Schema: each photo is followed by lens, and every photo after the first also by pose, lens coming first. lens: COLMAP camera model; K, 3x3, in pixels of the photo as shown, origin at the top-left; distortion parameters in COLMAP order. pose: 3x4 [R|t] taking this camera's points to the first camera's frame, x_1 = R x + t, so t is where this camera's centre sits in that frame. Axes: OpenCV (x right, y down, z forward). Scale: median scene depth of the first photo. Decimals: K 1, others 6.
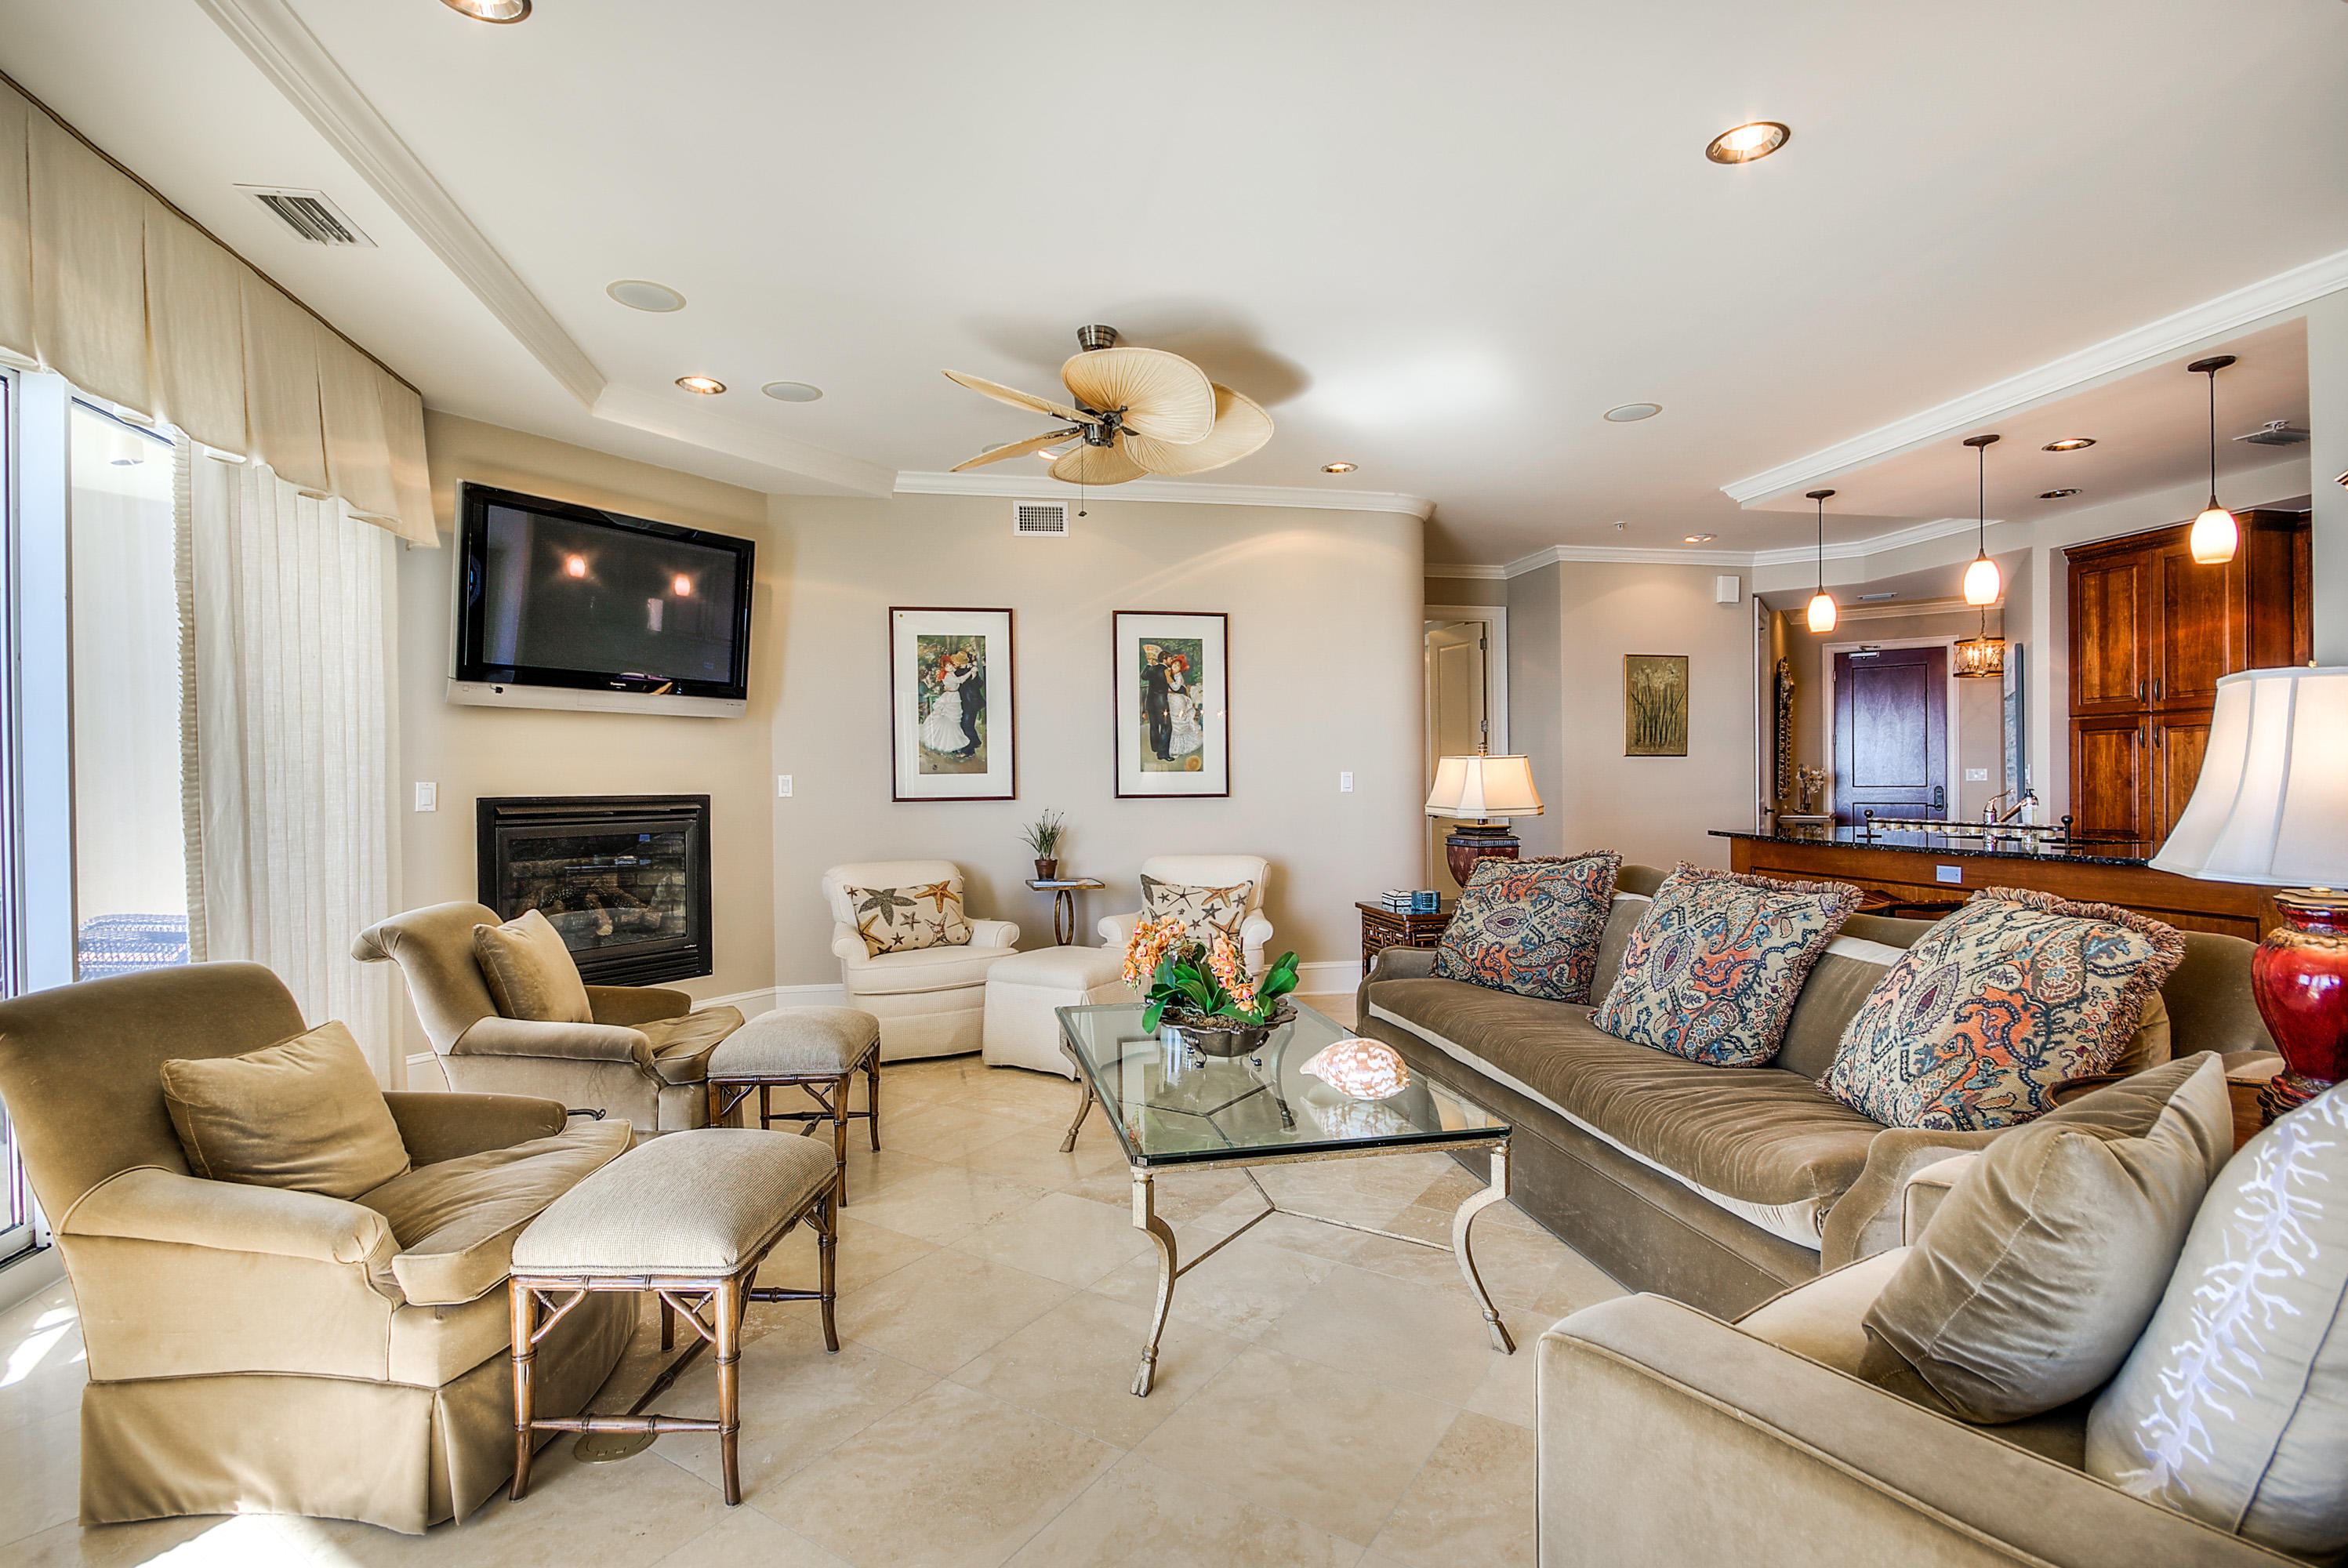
lens RADIAL K [[1099.1, 0, 1164.5], [0, 1099.1, 790.0], [0, 0, 1]] dist [0.003256, -0.000128]
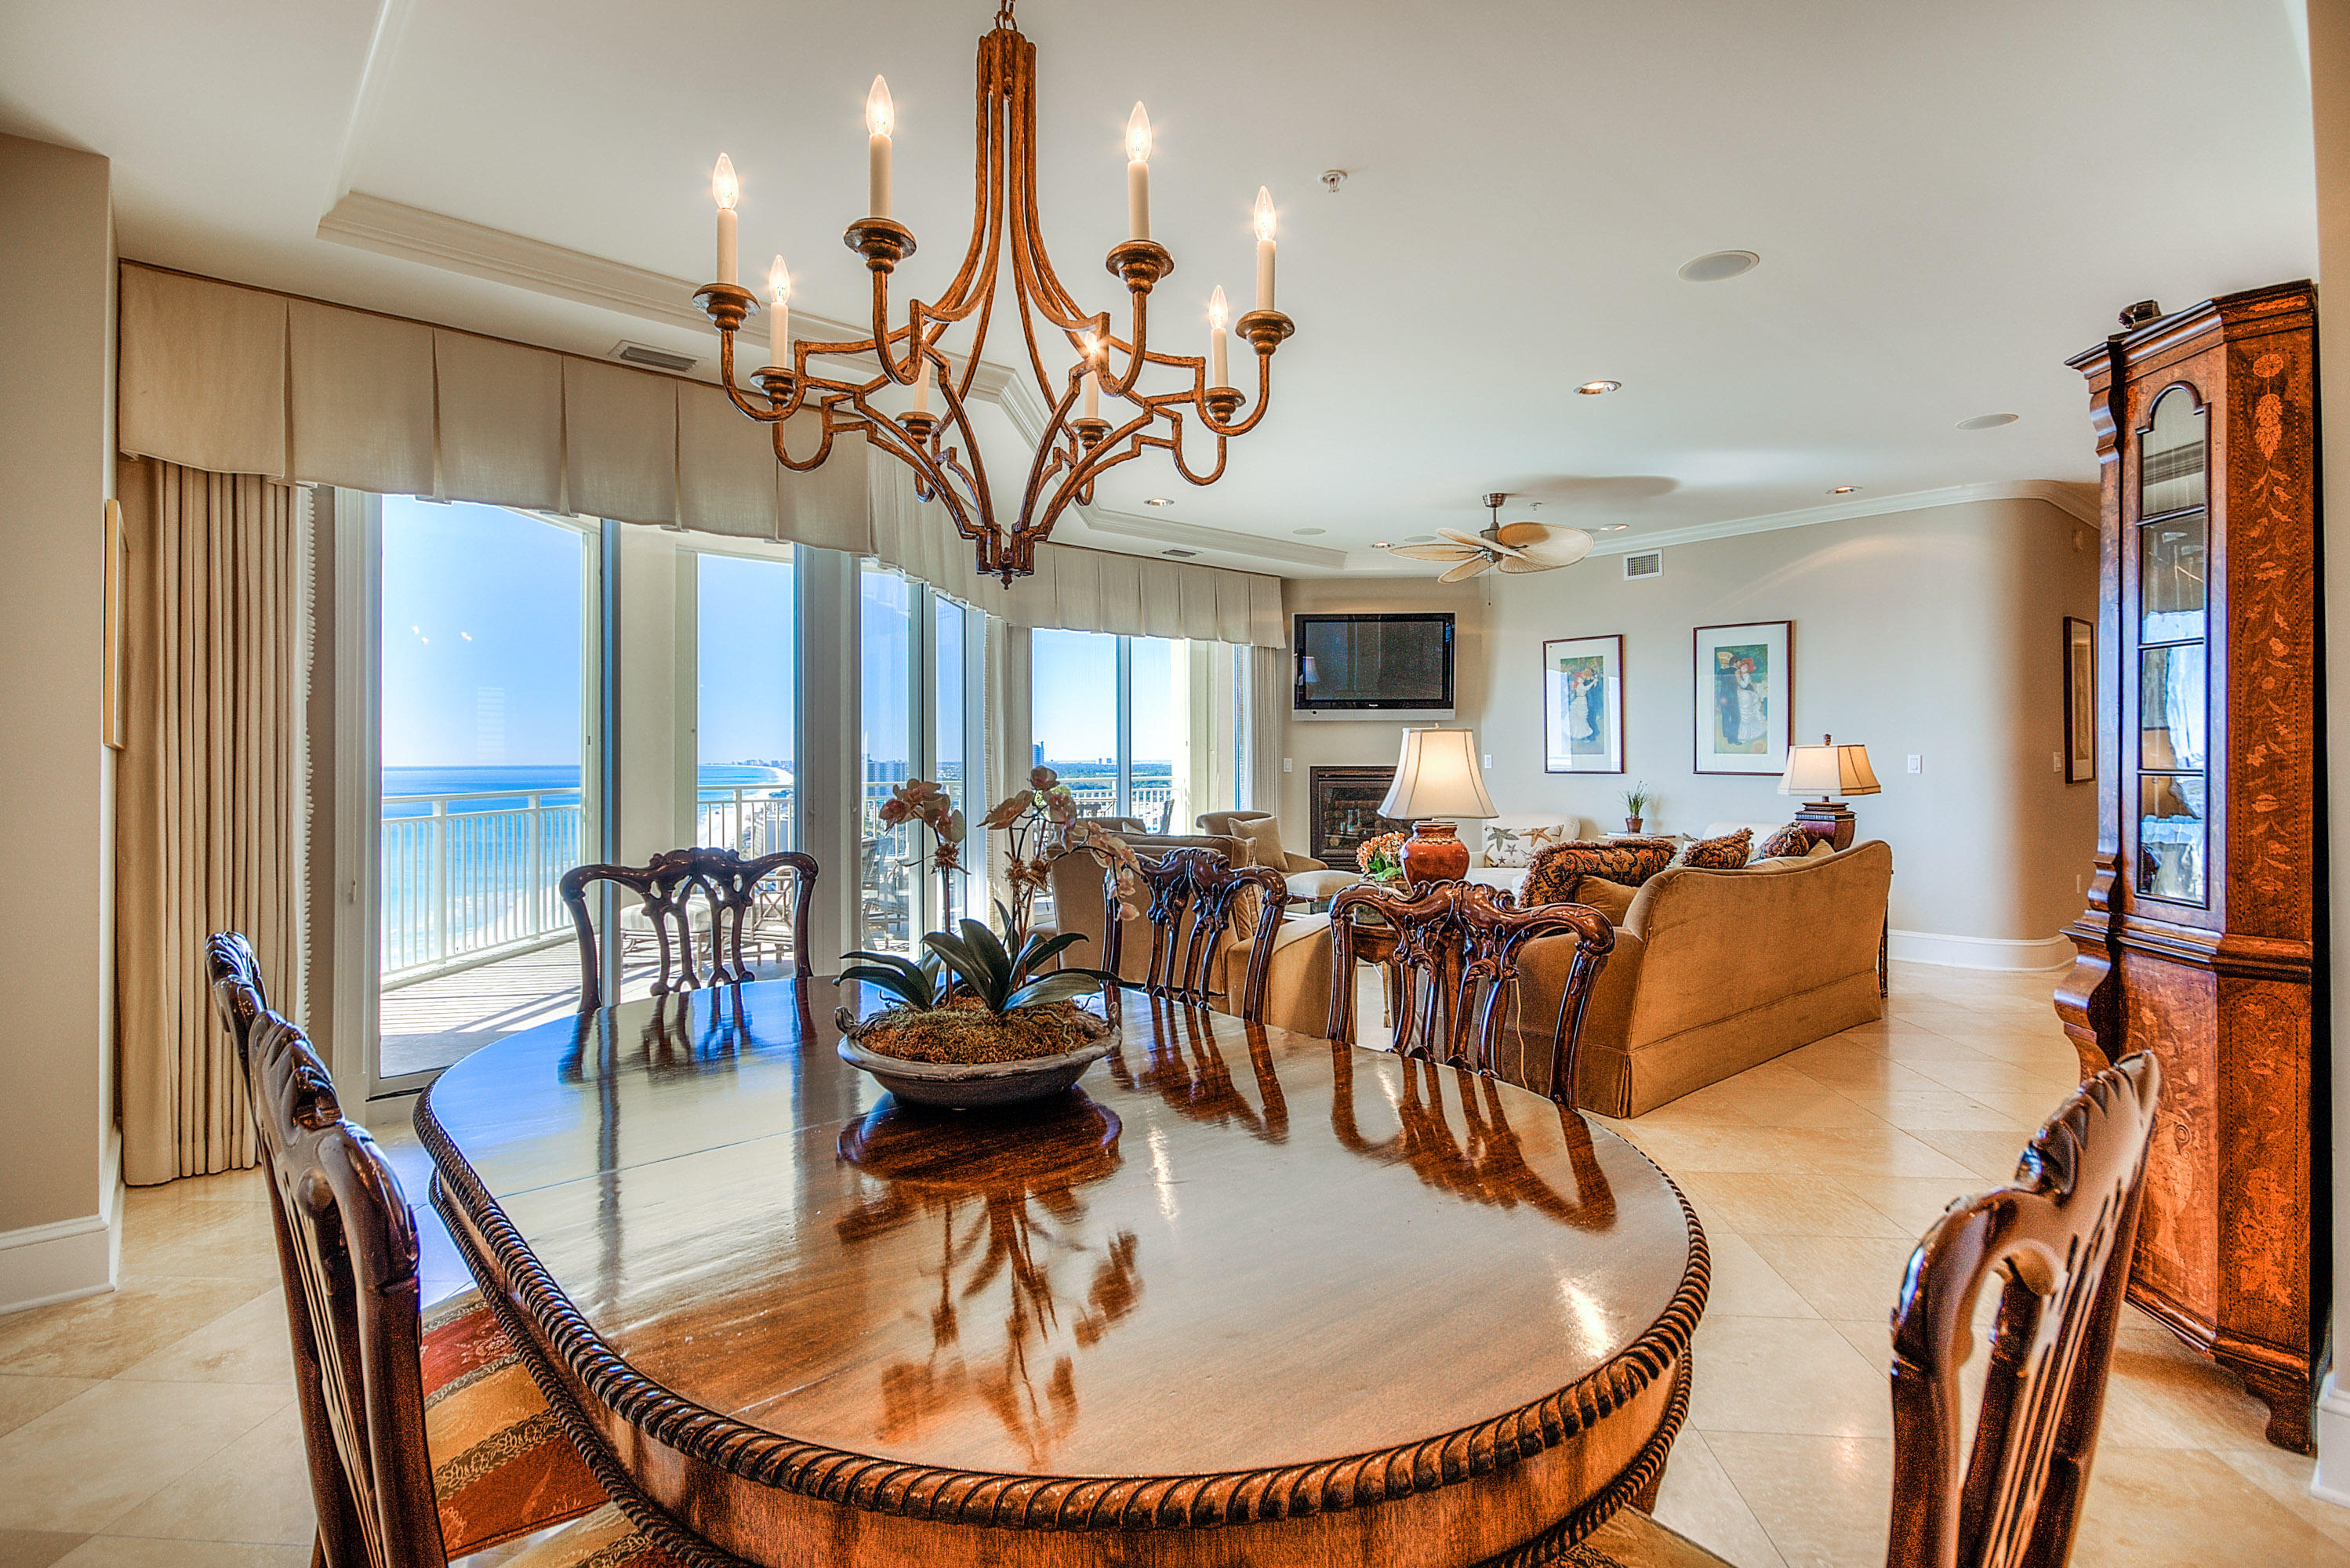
lens RADIAL K [[1154.2, 0, 1188.3], [0, 1154.2, 753.8], [0, 0, 1]] dist [-0.057231, -0.000068]
pose [[0.509311, 0.005584, -0.860565, 0.835731], [-0.007952, 0.999967, 0.001783, -0.013950], [0.860546, 0.005935, 0.509338, -0.200075]]
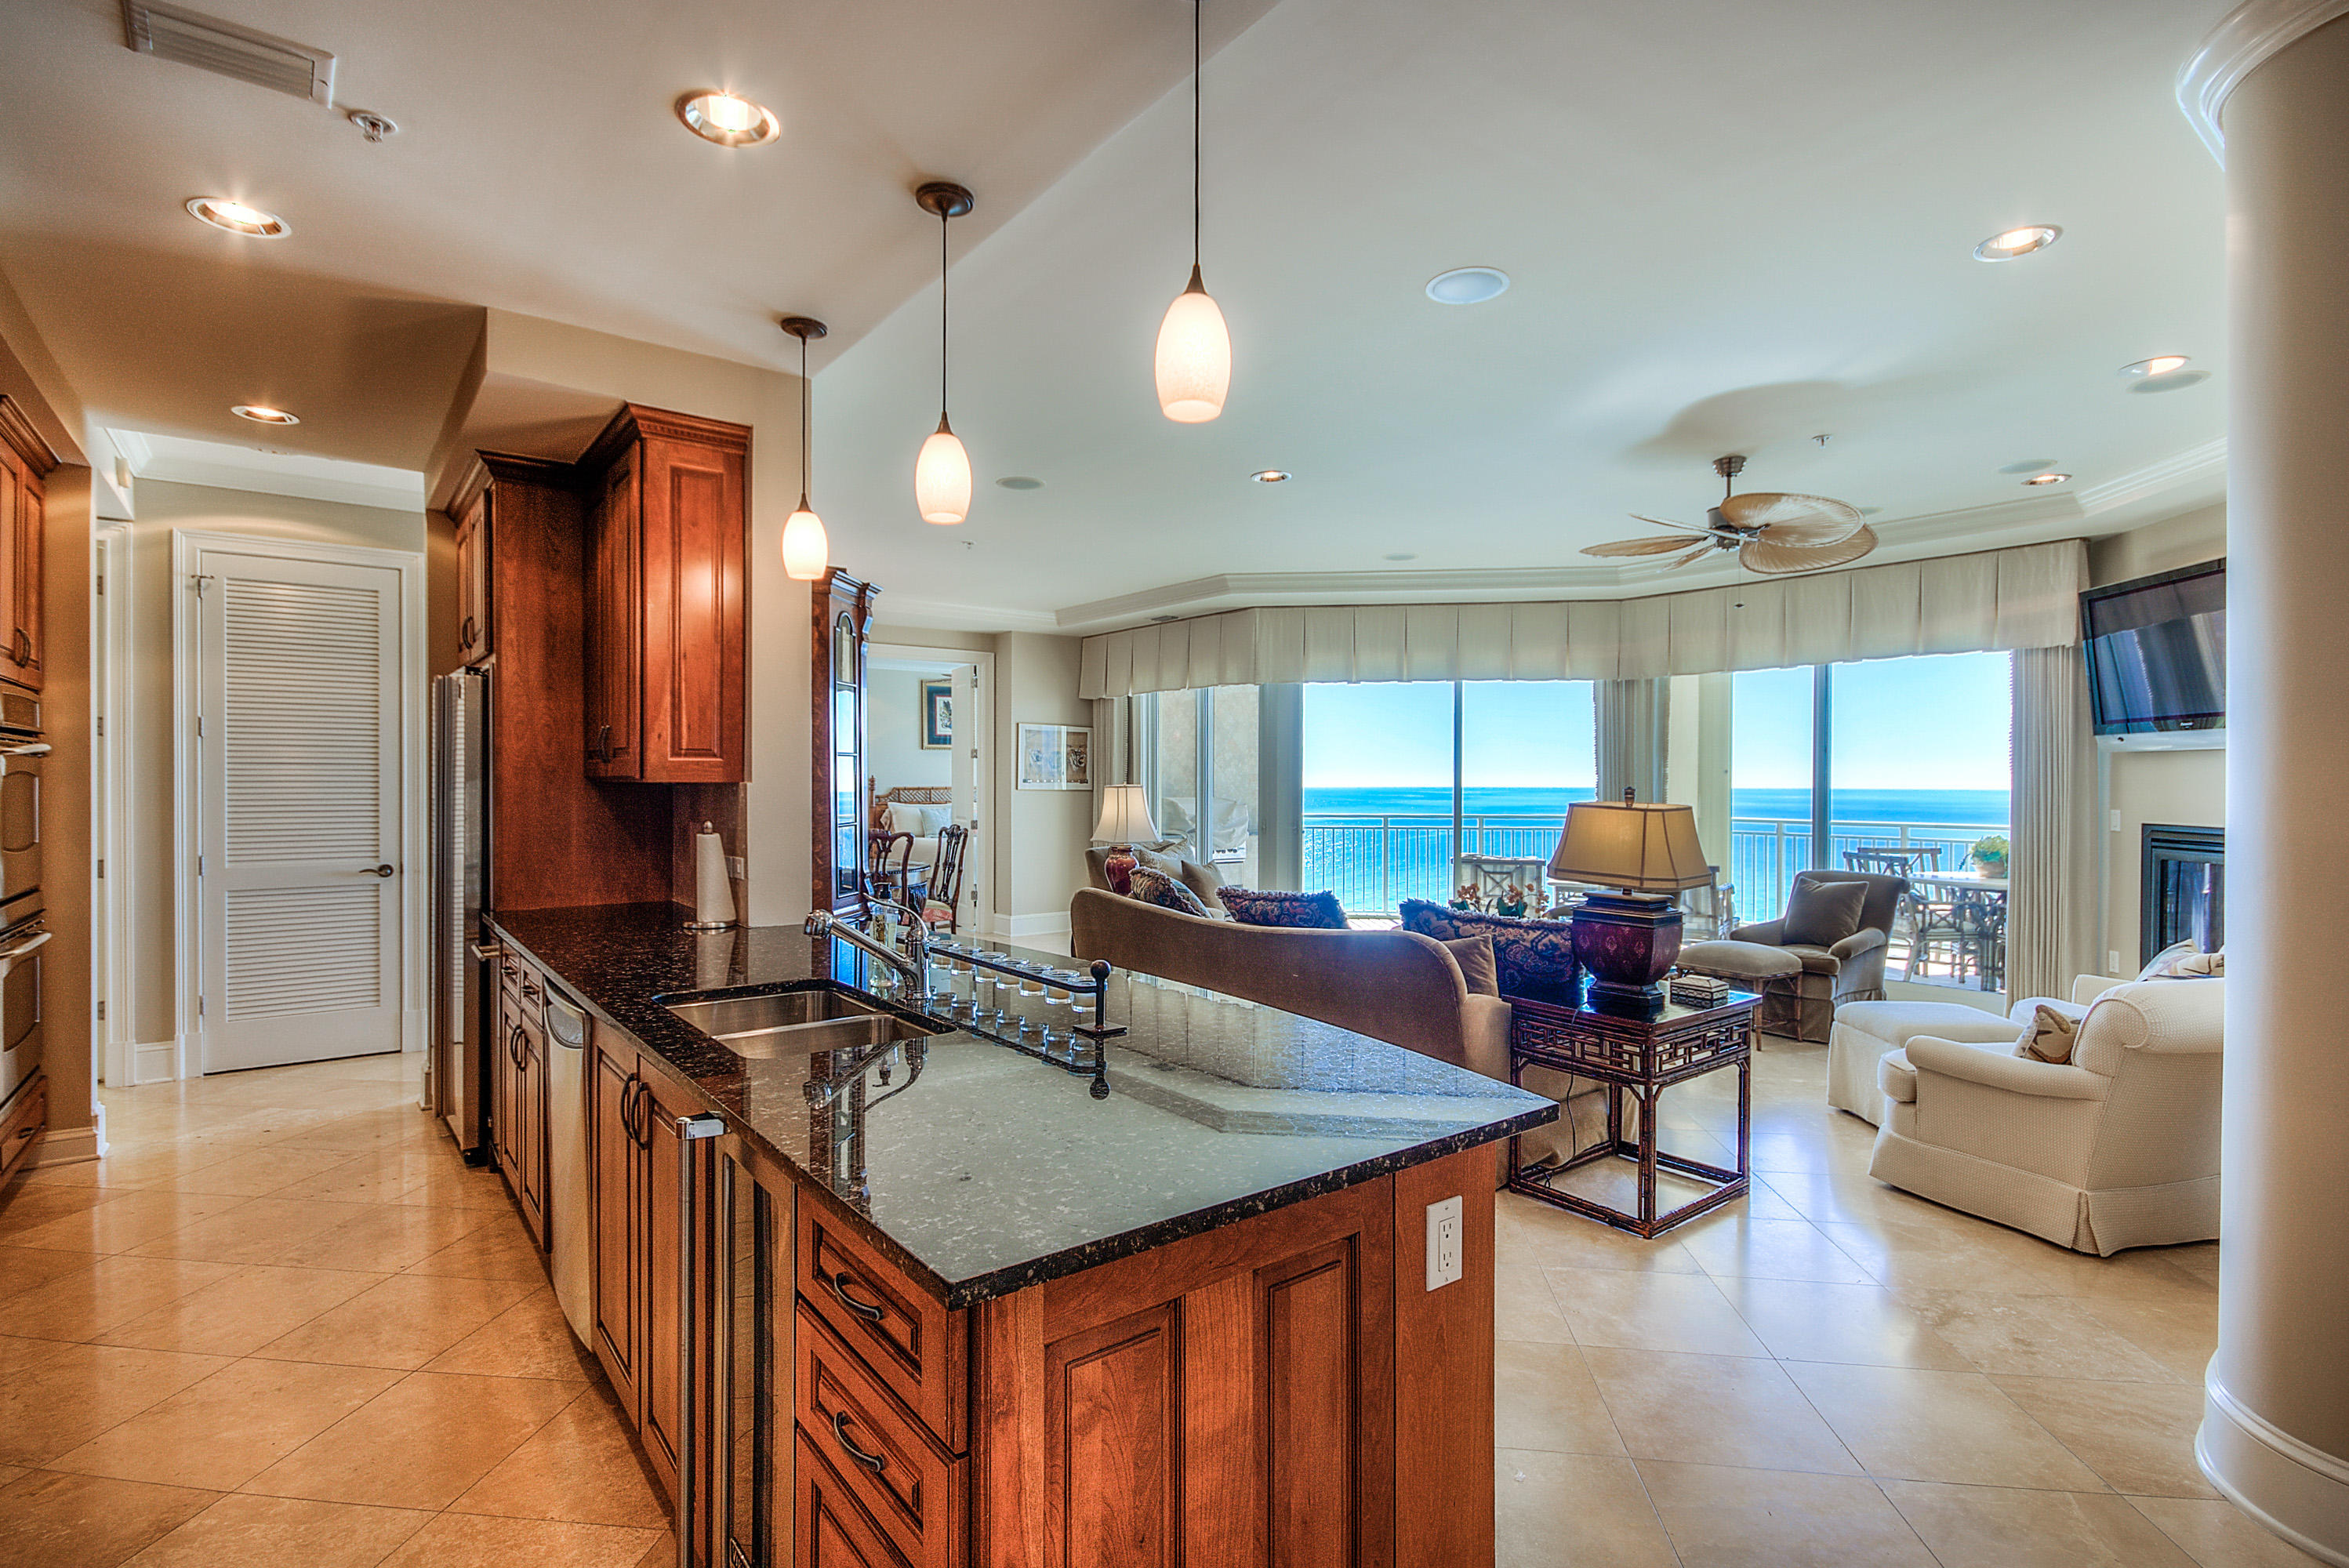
lens RADIAL K [[1119.0, 0, 1162.8], [0, 1119.0, 785.6], [0, 0, 1]] dist [-0.000151, -0.000927]
pose [[-0.897701, 0.008187, -0.440529, 0.753214], [0.001274, 0.999871, 0.015985, -0.045755], [0.440603, 0.013789, -0.897596, 1.297176]]
